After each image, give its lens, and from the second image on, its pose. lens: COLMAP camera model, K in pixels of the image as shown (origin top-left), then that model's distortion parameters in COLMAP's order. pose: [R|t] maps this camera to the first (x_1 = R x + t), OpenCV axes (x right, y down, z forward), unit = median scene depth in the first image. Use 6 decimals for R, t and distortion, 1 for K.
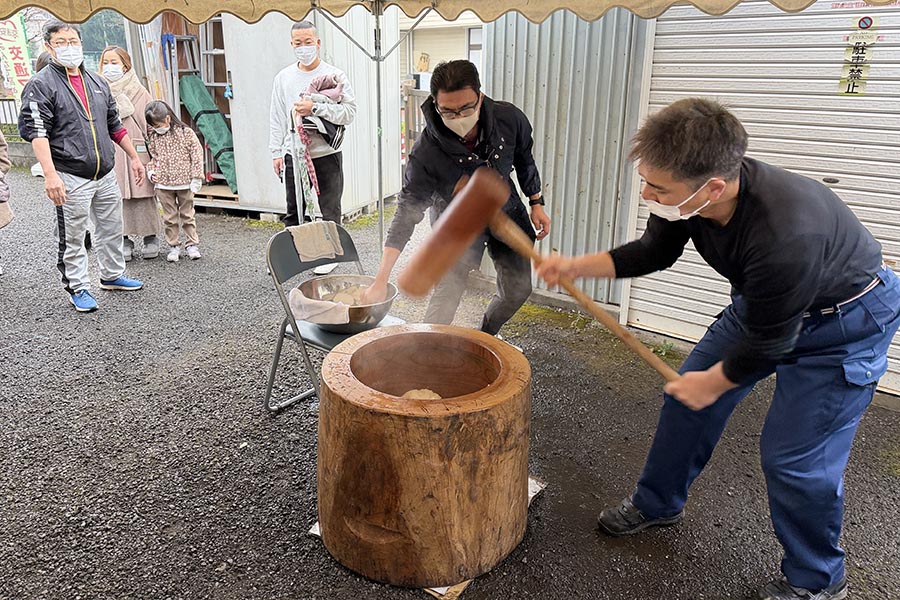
lens RADIAL K [[648.3, 0, 423.8], [0, 648.3, 258.0], [0, 0, 1]] dist [0.024442, -0.035688]
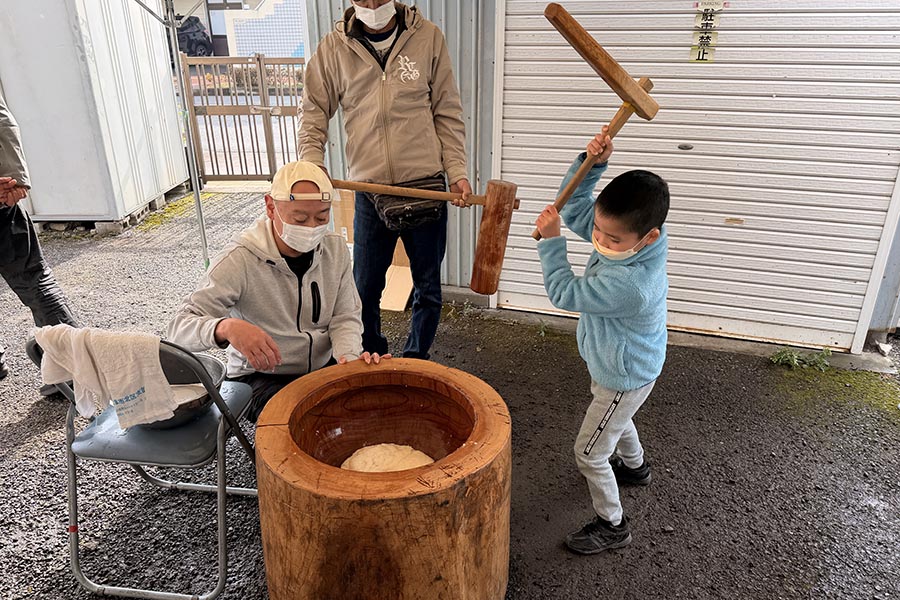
lens RADIAL K [[648.3, 0, 442.8], [0, 648.3, 304.3], [0, 0, 1]] dist [0.024442, -0.035688]
pose [[0.928249, -0.146232, 0.342009, -0.134116], [0.106386, 0.985444, 0.132601, -0.054646], [-0.356421, -0.086702, 0.930294, 0.158174]]
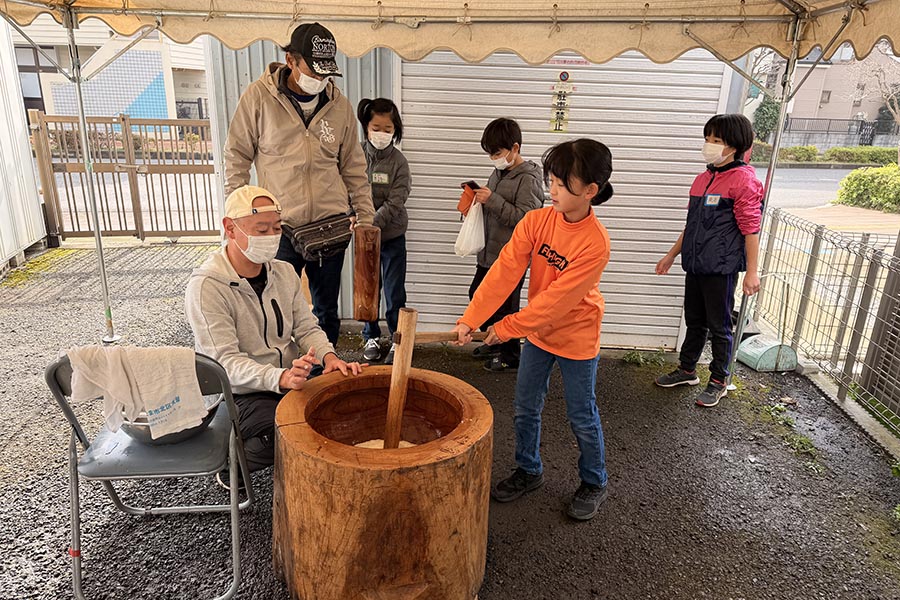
lens RADIAL K [[601.6, 0, 449.9], [0, 601.6, 296.7], [0, 0, 1]] dist [0.004589, -0.016210]
pose [[0.792366, -0.151985, 0.590810, -0.302089], [0.133501, 0.988194, 0.075167, -0.039582], [-0.595259, 0.019315, 0.803301, 0.156151]]
